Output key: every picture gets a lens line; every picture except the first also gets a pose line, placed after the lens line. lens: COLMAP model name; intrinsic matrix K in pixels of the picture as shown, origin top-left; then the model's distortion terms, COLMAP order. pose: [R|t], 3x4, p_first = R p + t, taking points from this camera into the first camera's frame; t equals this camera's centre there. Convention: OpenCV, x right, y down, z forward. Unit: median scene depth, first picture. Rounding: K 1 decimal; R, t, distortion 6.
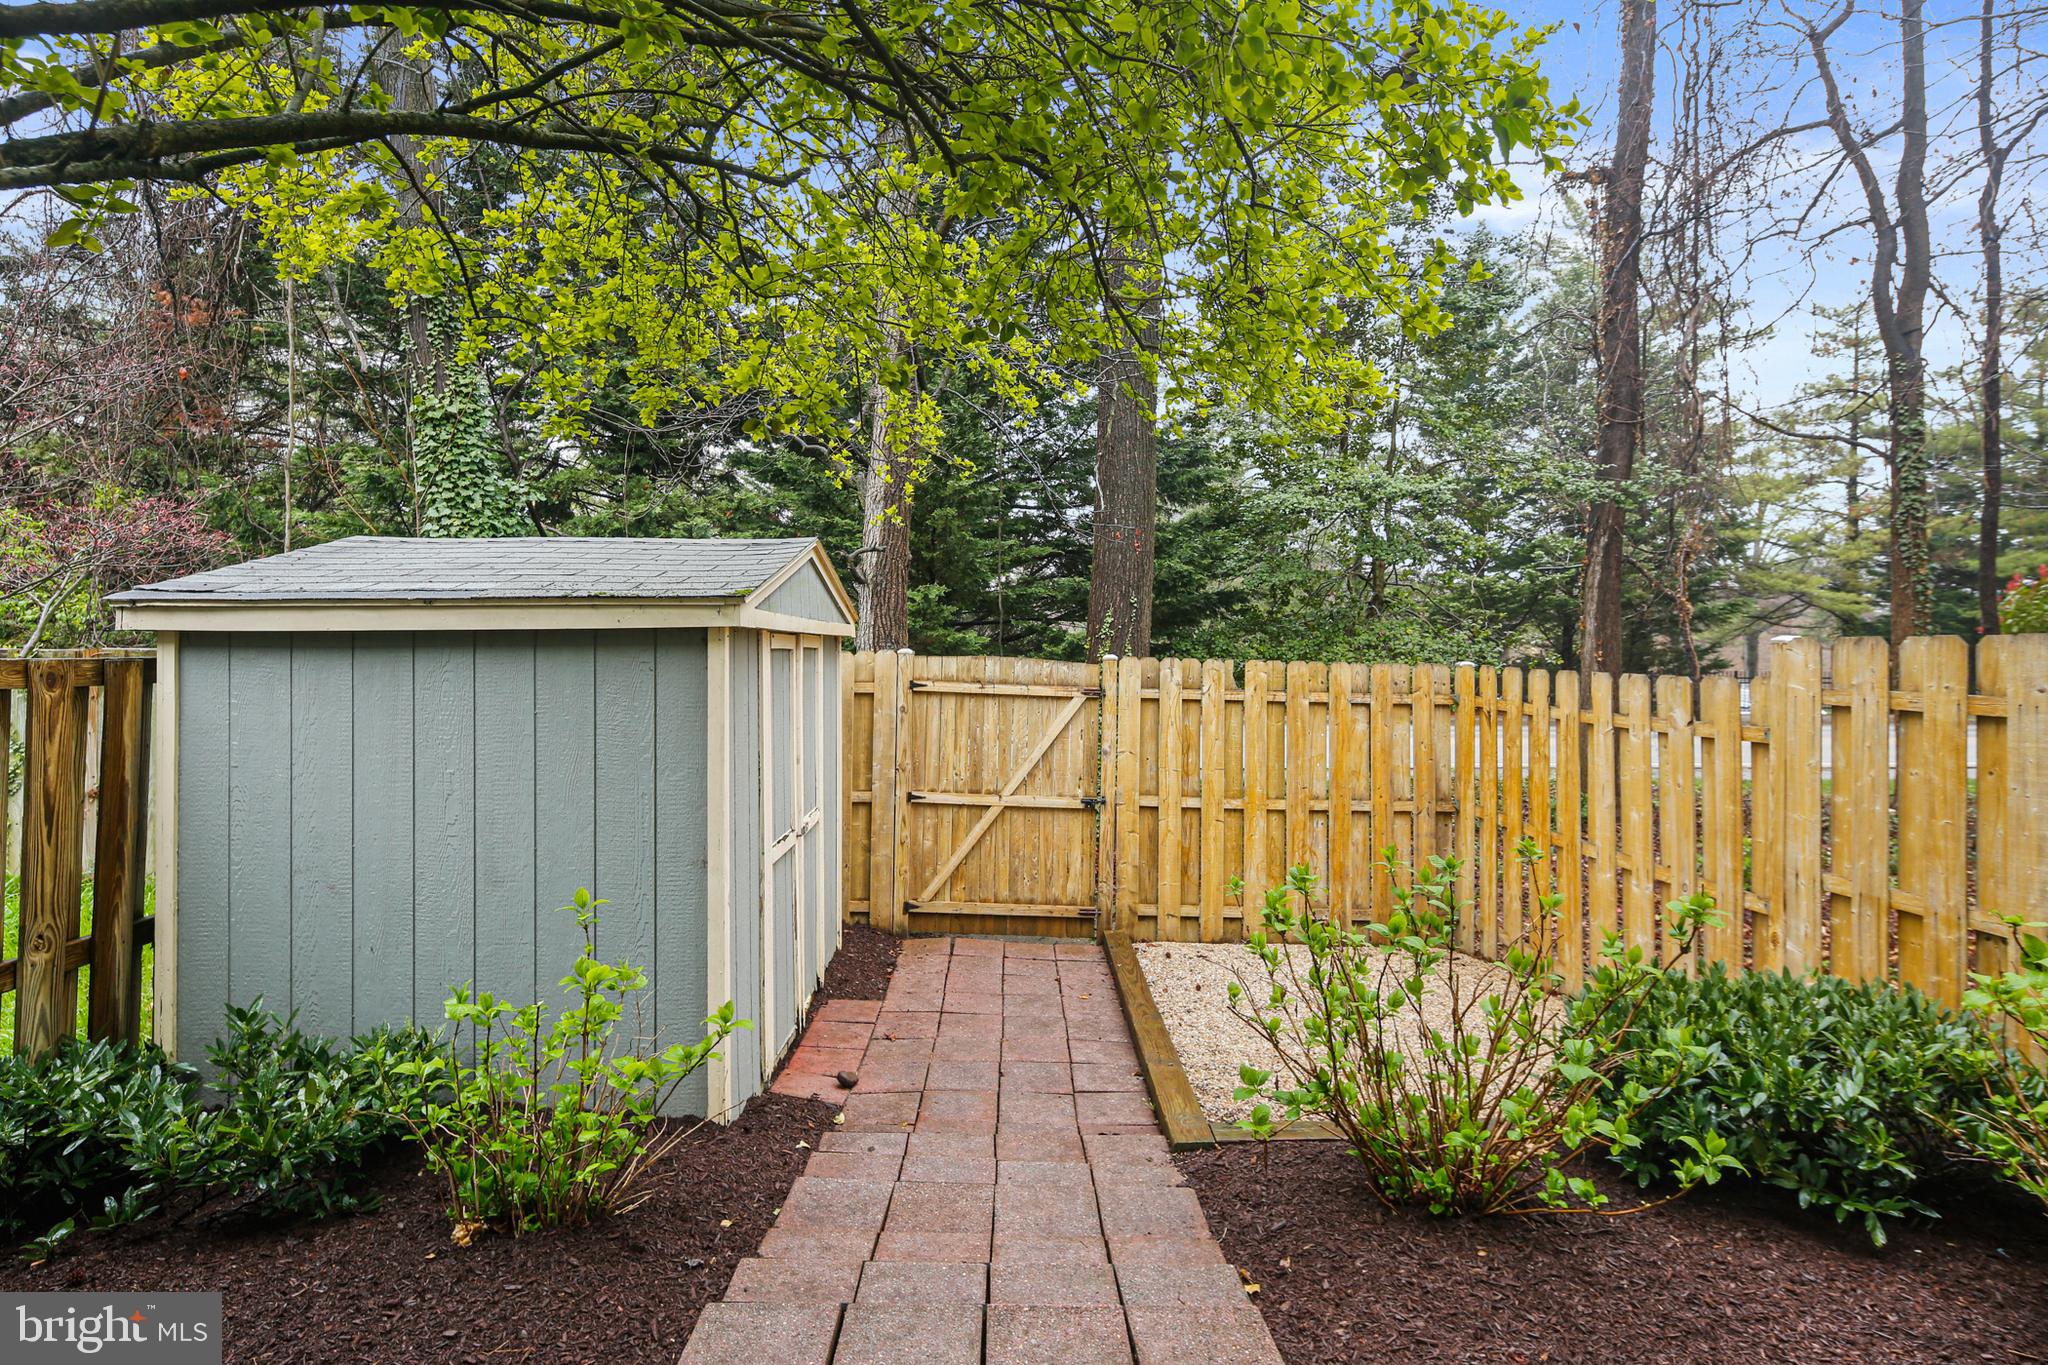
lens RADIAL K [[1012.4, 0, 1010.3], [0, 1012.4, 634.3], [0, 0, 1]] dist [0.009048, -0.005952]
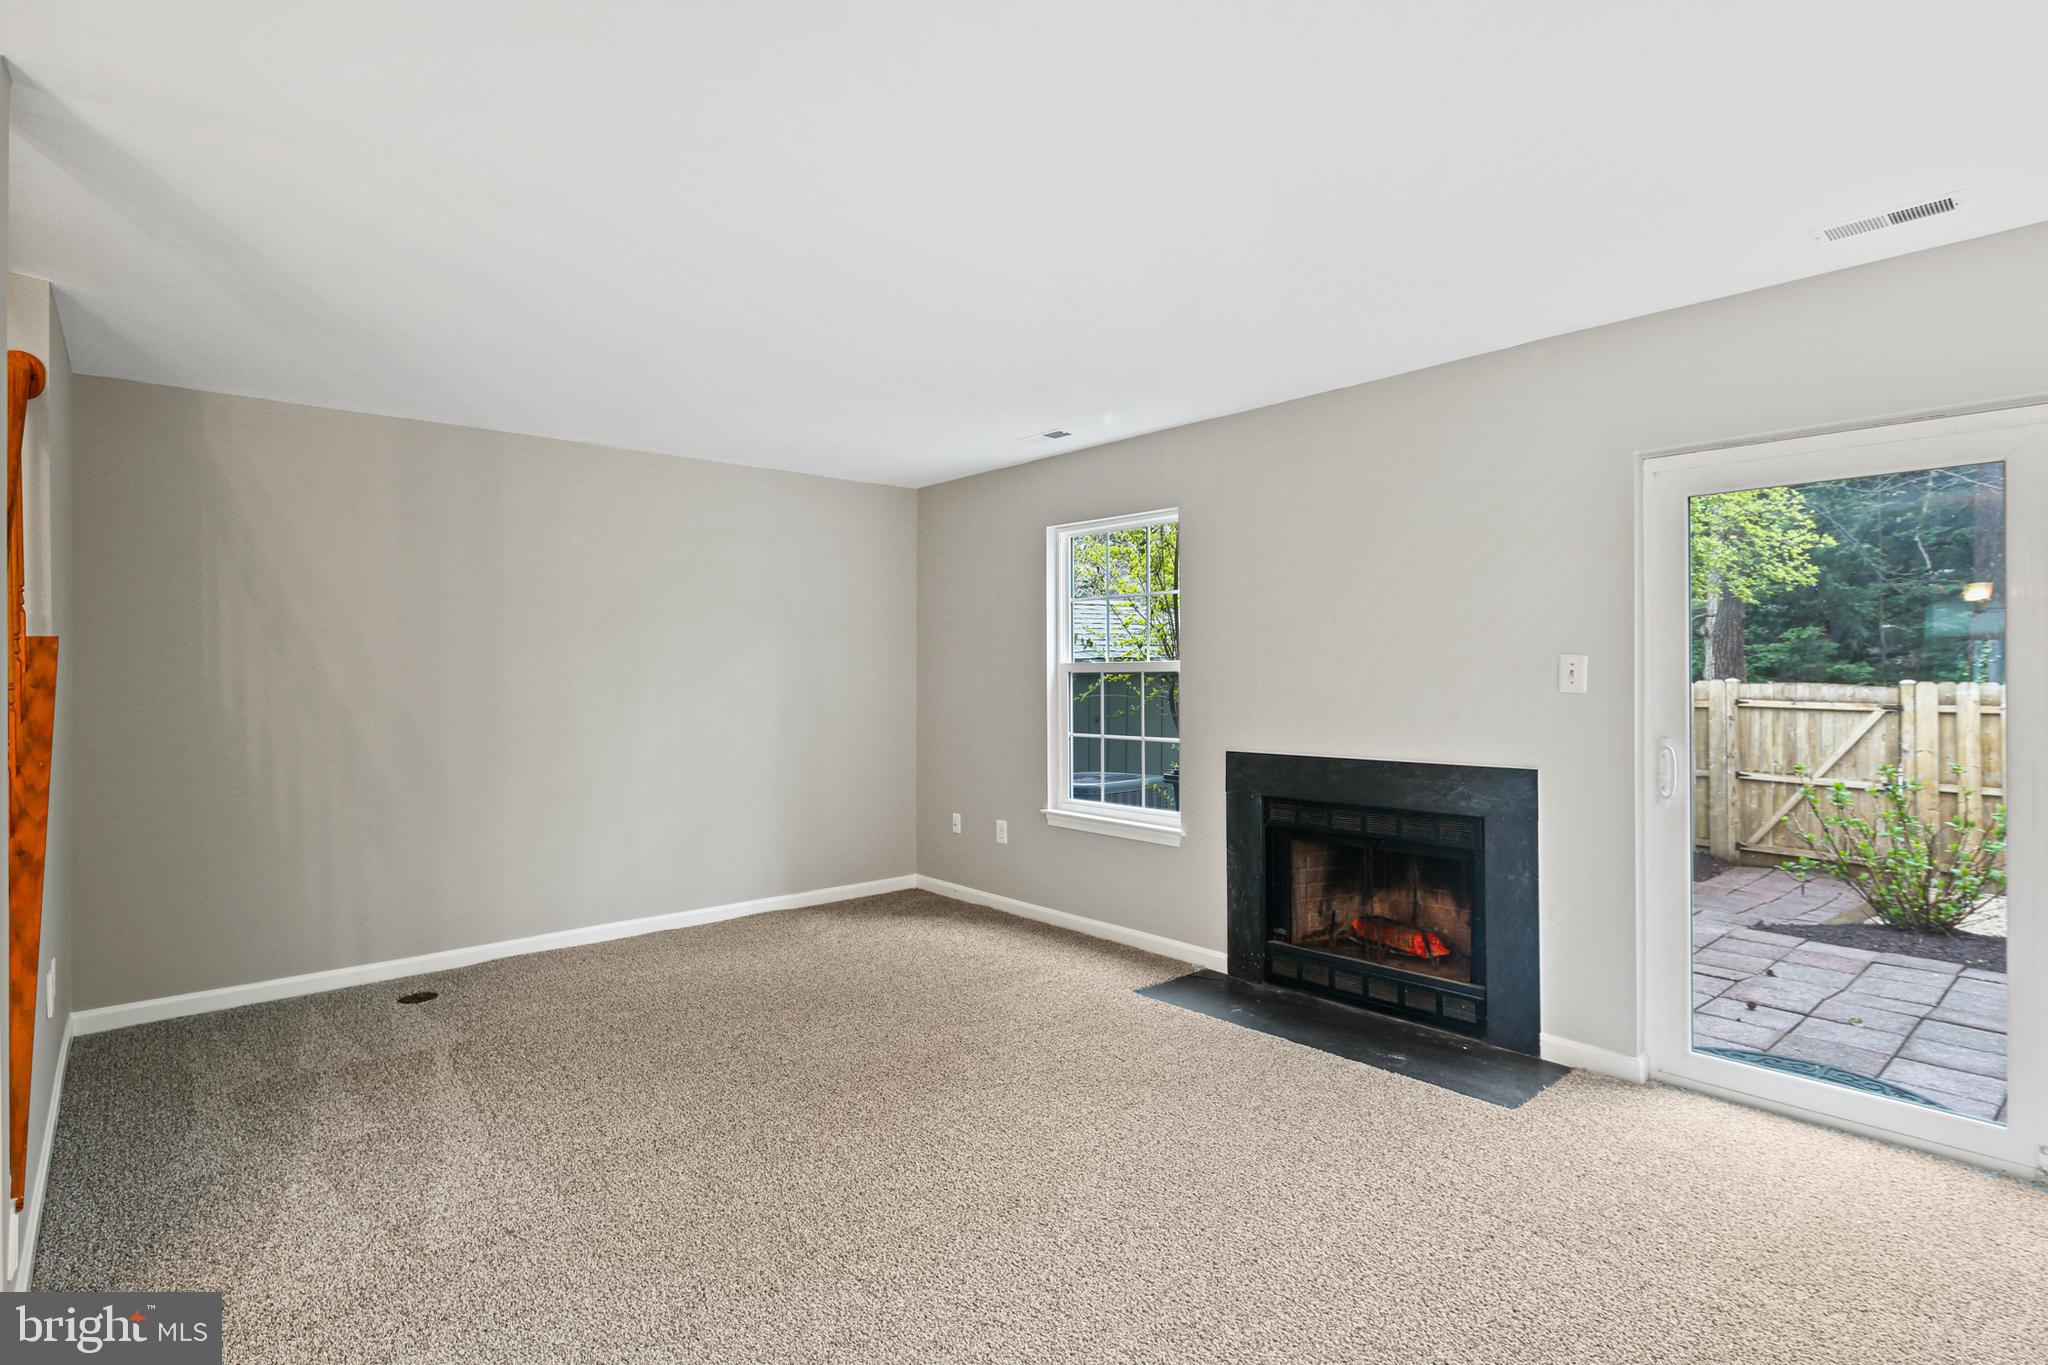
lens RADIAL K [[1012.4, 0, 1034.6], [0, 1012.4, 667.6], [0, 0, 1]] dist [0.009048, -0.005952]
pose [[0.645420, -0.025913, -0.763388, 0.390899], [0.024434, 0.999613, -0.013274, -0.008136], [0.763437, -0.010086, 0.645803, -0.808809]]
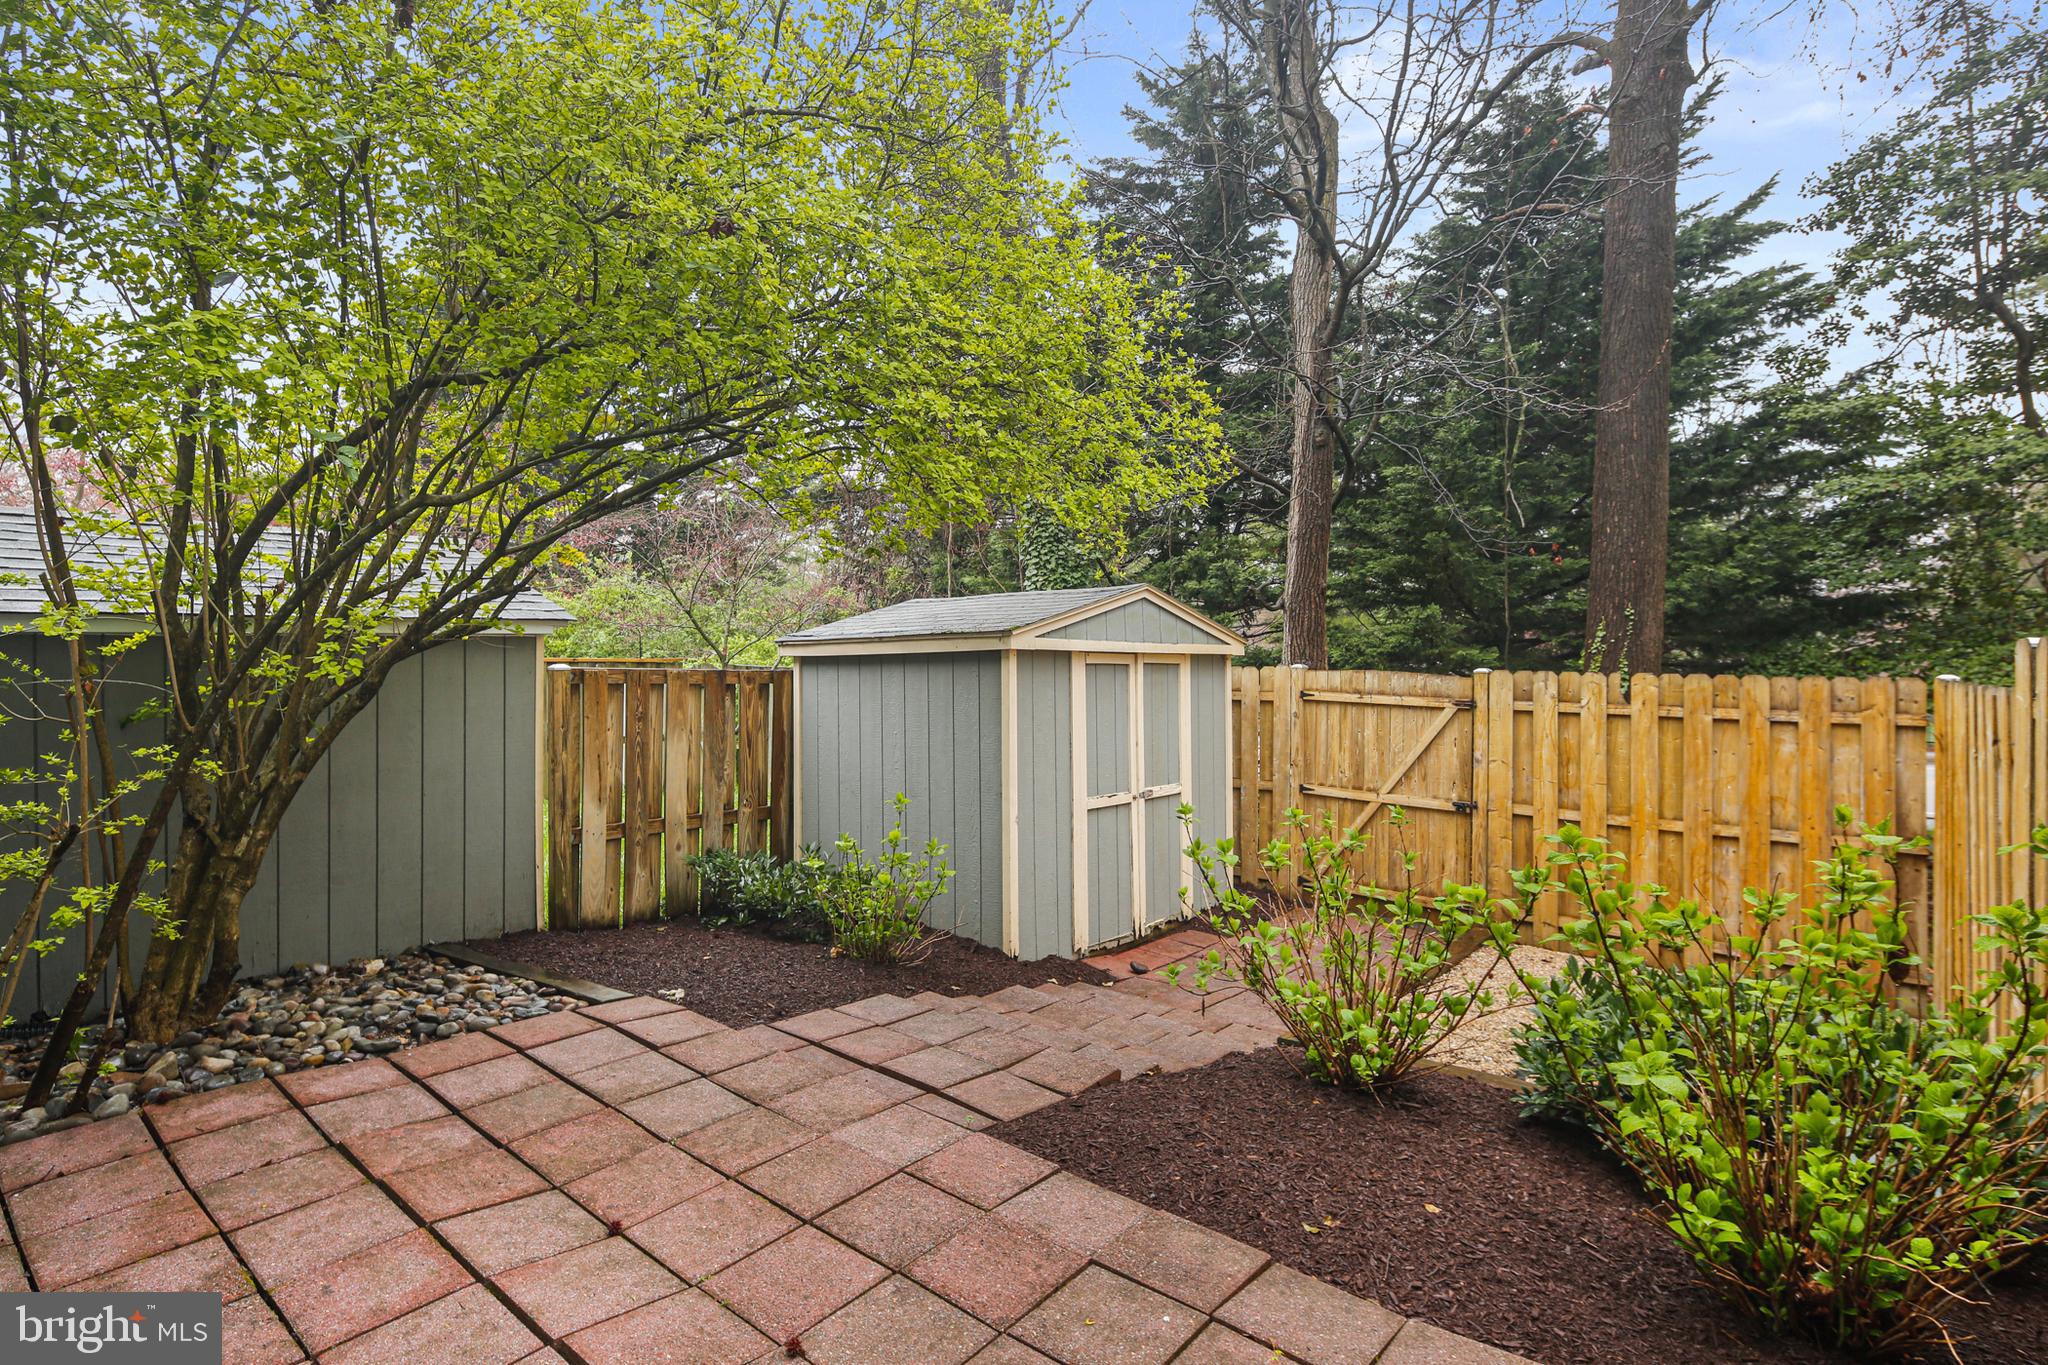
lens RADIAL K [[1012.4, 0, 1032.8], [0, 1012.4, 650.6], [0, 0, 1]] dist [0.009048, -0.005952]
pose [[0.762712, -0.016528, -0.646527, 0.429899], [0.013275, 0.999863, -0.009900, 0.005763], [0.646602, -0.001032, 0.762827, -0.114241]]
